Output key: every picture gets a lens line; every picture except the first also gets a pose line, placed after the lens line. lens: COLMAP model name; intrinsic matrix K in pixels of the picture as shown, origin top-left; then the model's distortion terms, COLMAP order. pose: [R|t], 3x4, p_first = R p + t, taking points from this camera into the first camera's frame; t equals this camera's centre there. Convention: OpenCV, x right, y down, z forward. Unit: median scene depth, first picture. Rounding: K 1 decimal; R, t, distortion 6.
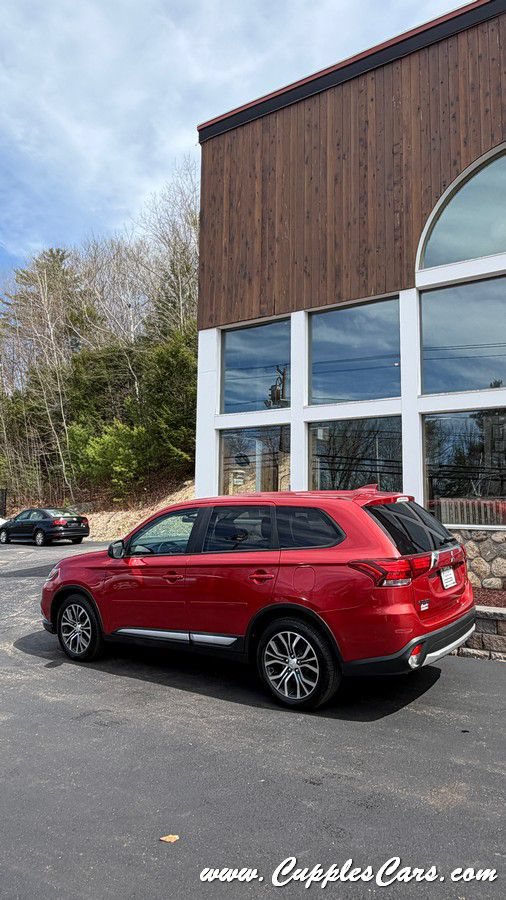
lens RADIAL K [[588.2, 0, 254.3], [0, 588.2, 446.2], [0, 0, 1]] dist [-0.001260, -0.000317]
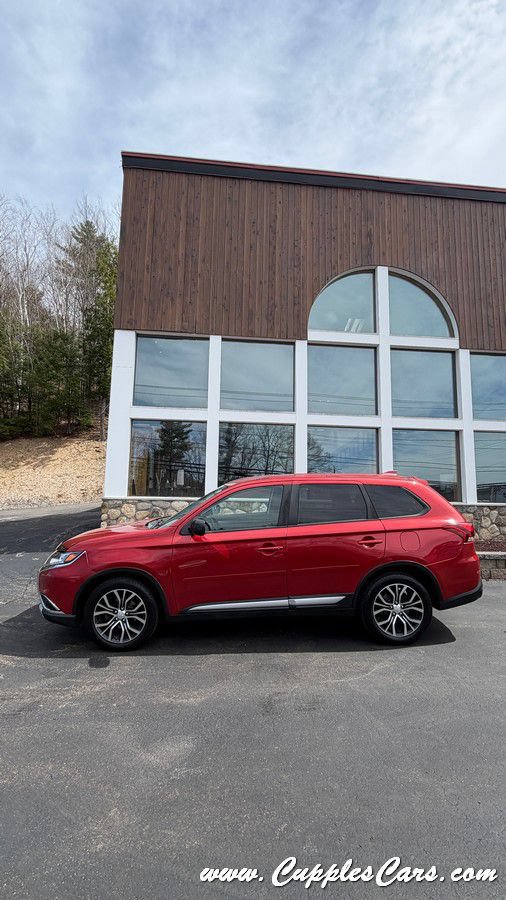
lens RADIAL K [[392.6, 0, 252.9], [0, 392.6, 444.2], [0, 0, 1]] dist [0.001877, 0.000364]
pose [[0.775278, 0.085086, 0.625863, -0.538270], [-0.075189, 0.996272, -0.042303, 0.054261], [-0.627129, -0.014261, 0.778785, 0.392917]]
